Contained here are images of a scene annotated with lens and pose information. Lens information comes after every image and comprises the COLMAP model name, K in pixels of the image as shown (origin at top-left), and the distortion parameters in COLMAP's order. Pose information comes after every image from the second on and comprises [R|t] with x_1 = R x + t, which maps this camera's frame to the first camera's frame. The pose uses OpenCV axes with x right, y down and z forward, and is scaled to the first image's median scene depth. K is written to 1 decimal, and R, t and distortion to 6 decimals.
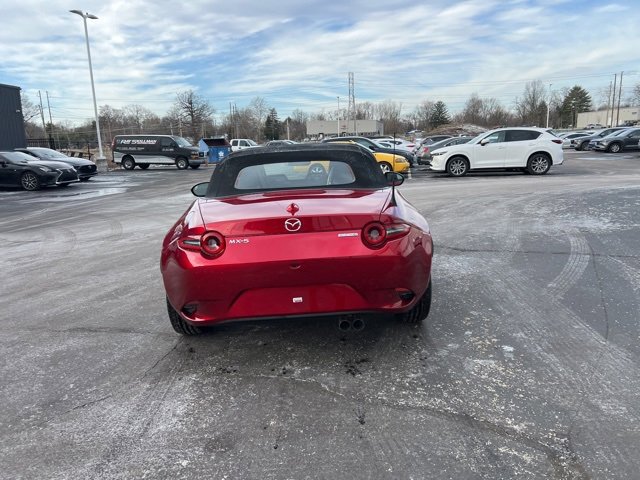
lens RADIAL K [[476.3, 0, 324.8], [0, 476.3, 238.5], [0, 0, 1]] dist [0.056877, -0.054091]
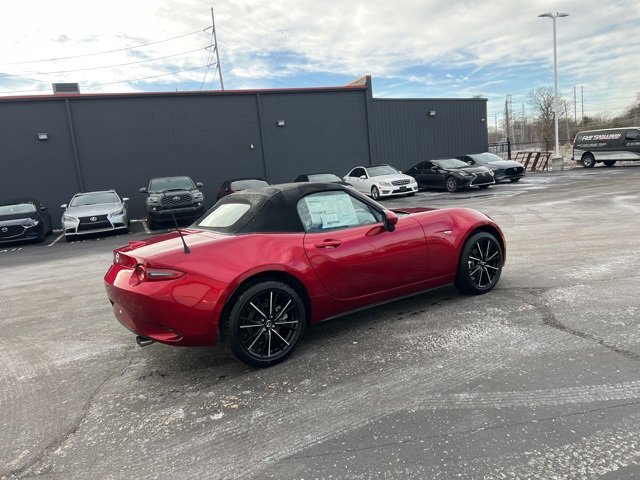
lens RADIAL K [[476.3, 0, 324.2], [0, 476.3, 238.9], [0, 0, 1]] dist [0.056877, -0.054091]
pose [[0.540060, 0.106690, -0.834837, 0.489611], [-0.093667, 0.993390, 0.066359, -0.079883], [0.836398, 0.042358, 0.546484, 0.249469]]
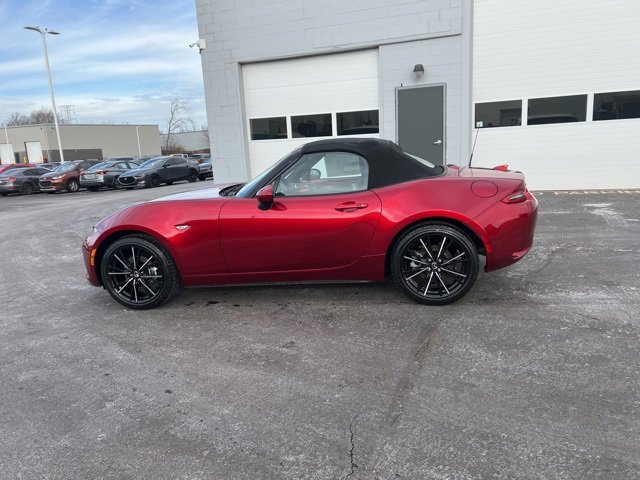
lens RADIAL K [[476.3, 0, 322.4], [0, 476.3, 246.4], [0, 0, 1]] dist [0.056877, -0.054091]
pose [[0.191327, -0.174484, 0.965893, -0.608680], [0.247579, 0.960832, 0.124529, -0.057207], [-0.949789, 0.215309, 0.227031, 0.447389]]
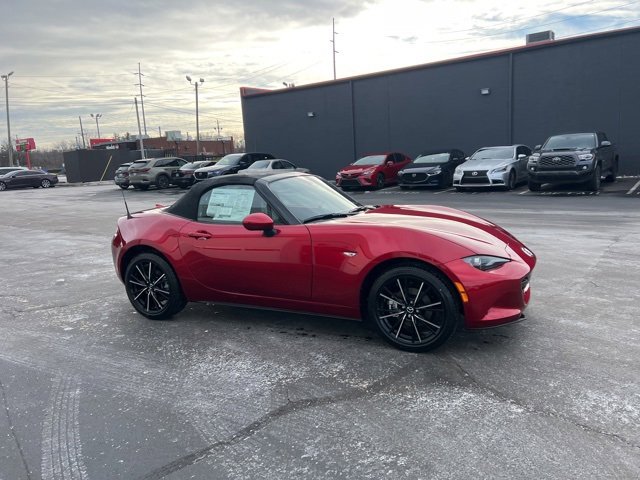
lens RADIAL K [[476.3, 0, 324.1], [0, 476.3, 235.7], [0, 0, 1]] dist [0.056877, -0.054091]
pose [[-0.437693, 0.209260, -0.874434, 0.488548], [-0.111417, 0.952421, 0.283692, -0.208286], [0.892195, 0.221597, -0.393553, 0.854783]]
